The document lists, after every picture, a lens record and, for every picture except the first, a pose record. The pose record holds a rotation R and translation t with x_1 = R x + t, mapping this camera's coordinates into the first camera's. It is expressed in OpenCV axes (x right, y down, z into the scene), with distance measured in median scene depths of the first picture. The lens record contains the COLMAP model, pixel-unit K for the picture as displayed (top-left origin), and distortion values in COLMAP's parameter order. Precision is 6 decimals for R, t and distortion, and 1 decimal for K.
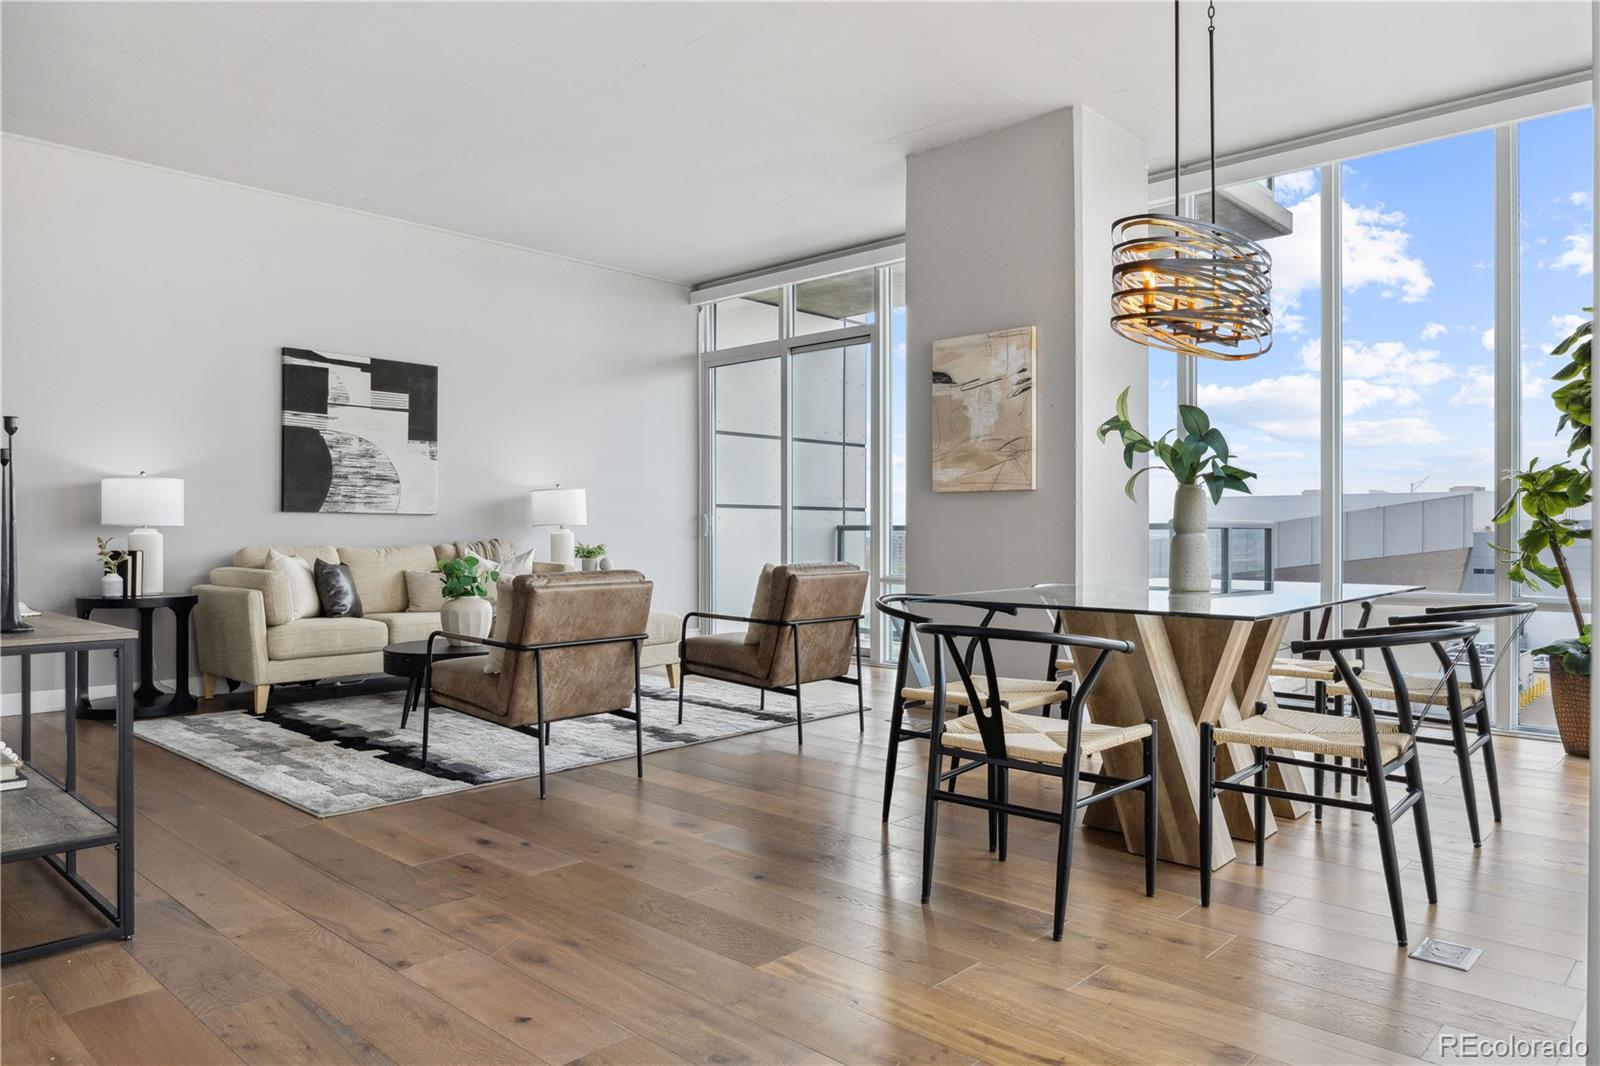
lens RADIAL K [[1076.2, 0, 800.0], [0, 1076.2, 533.0], [0, 0, 1]] dist [0.000660, 0.000486]
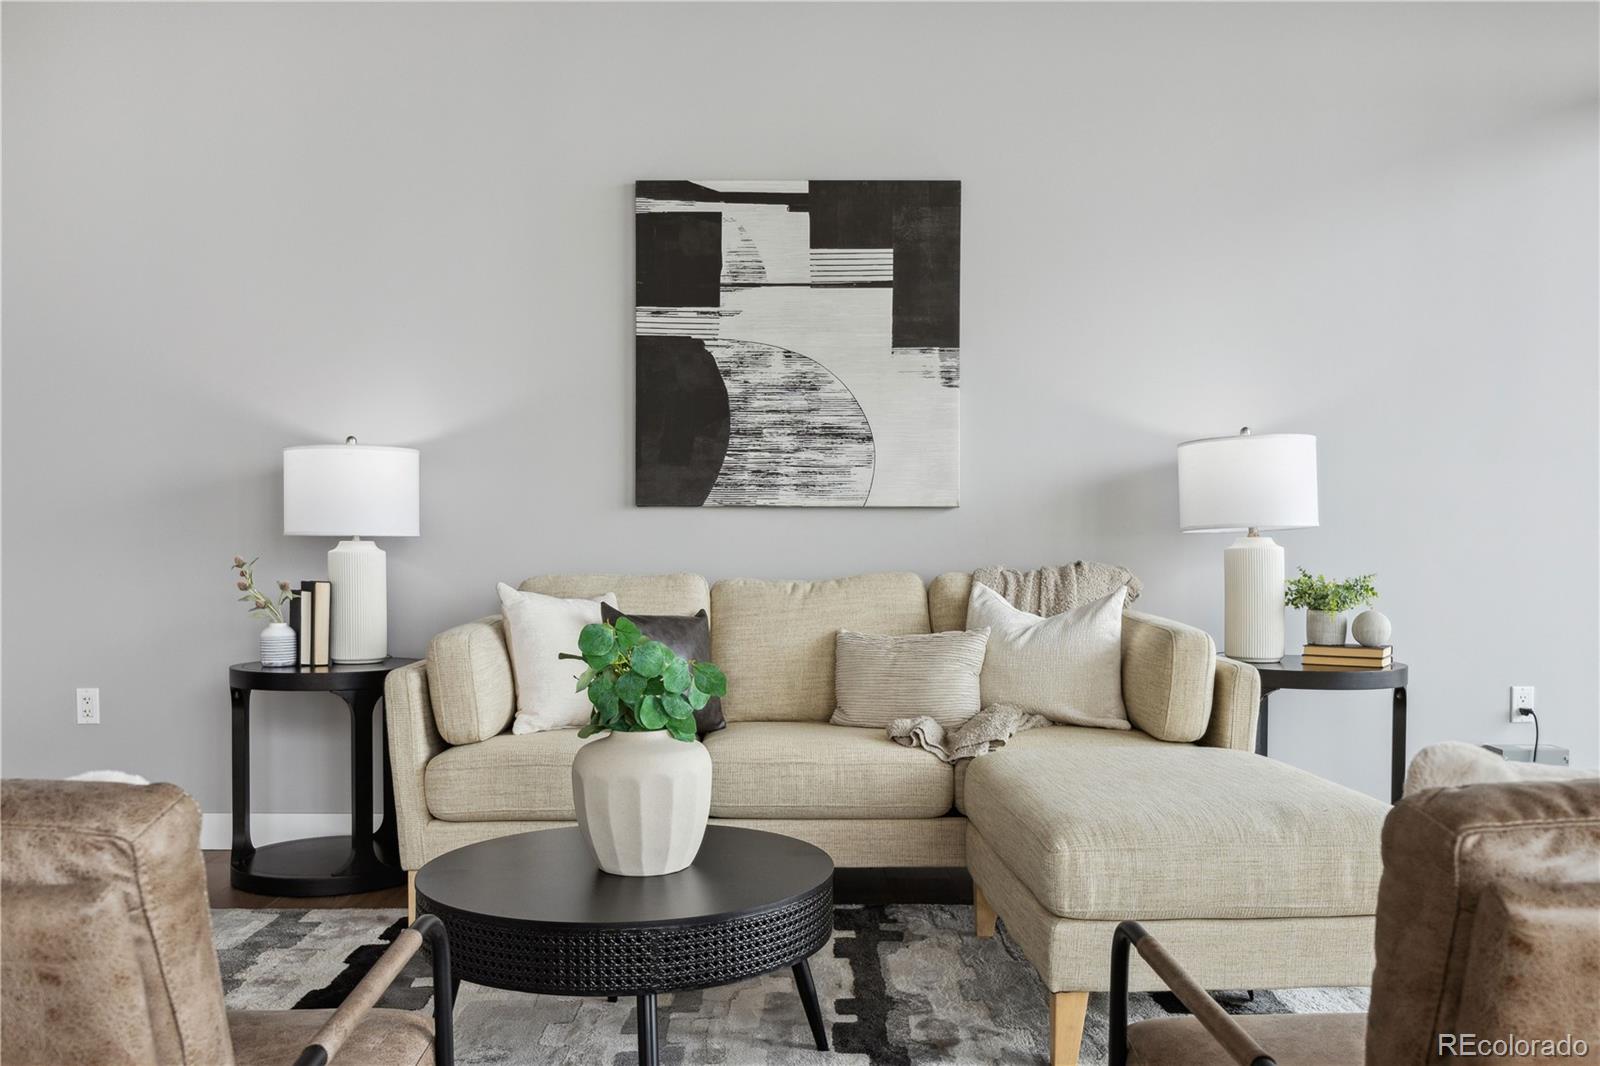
lens RADIAL K [[1388.3, 0, 802.2], [0, 1388.3, 575.3], [0, 0, 1]] dist [0.009296, 0.003321]
pose [[0.685887, 0.016964, -0.727511, 0.057586], [0.002284, 0.999673, 0.025464, -0.004256], [0.727705, -0.019127, 0.685624, 0.676525]]
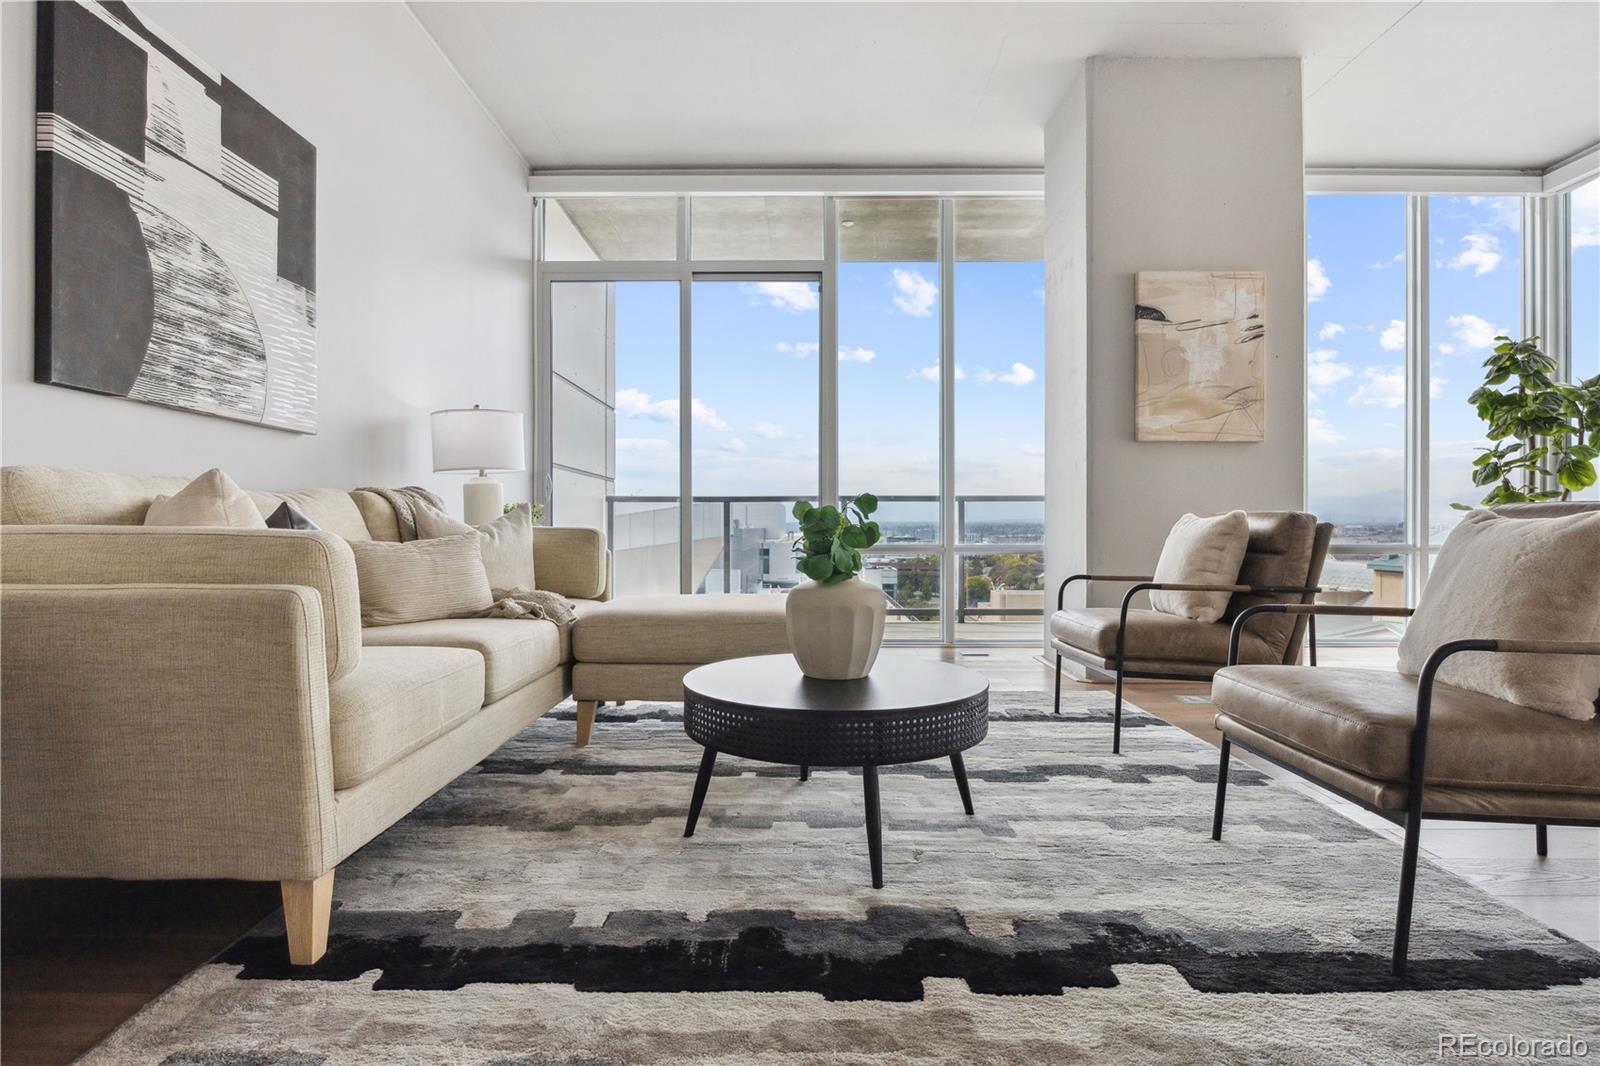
lens RADIAL K [[823.5, 0, 806.2], [0, 823.5, 531.3], [0, 0, 1]] dist [-0.009860, 0.000852]
pose [[0.728376, -0.002781, 0.685172, -0.538138], [0.000233, 0.999993, 0.003812, 0.034071], [-0.685178, -0.002617, 0.728371, 0.685278]]
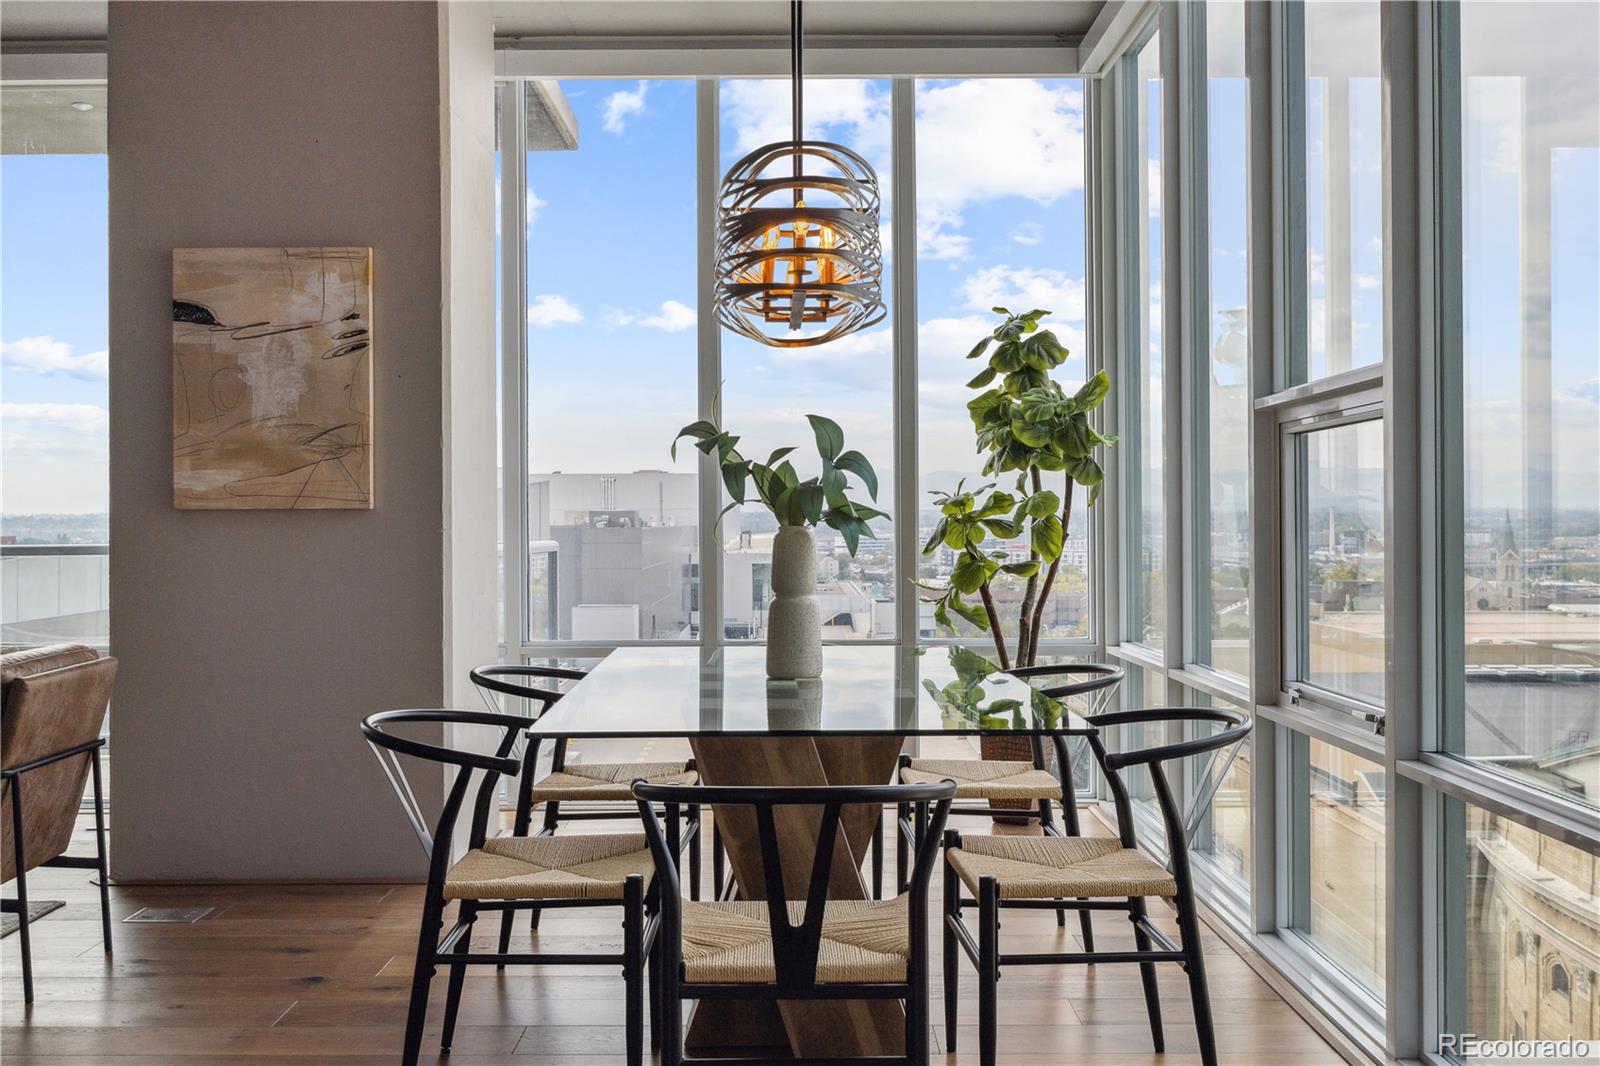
lens RADIAL K [[1553.4, 0, 800.5], [0, 1553.4, 519.2], [0, 0, 1]] dist [-0.009300, 0.001231]
pose [[0.724471, -0.002310, 0.689302, -0.204881], [0.004821, 0.999987, -0.001716, -0.029231], [-0.689289, 0.004567, 0.724472, 0.162600]]
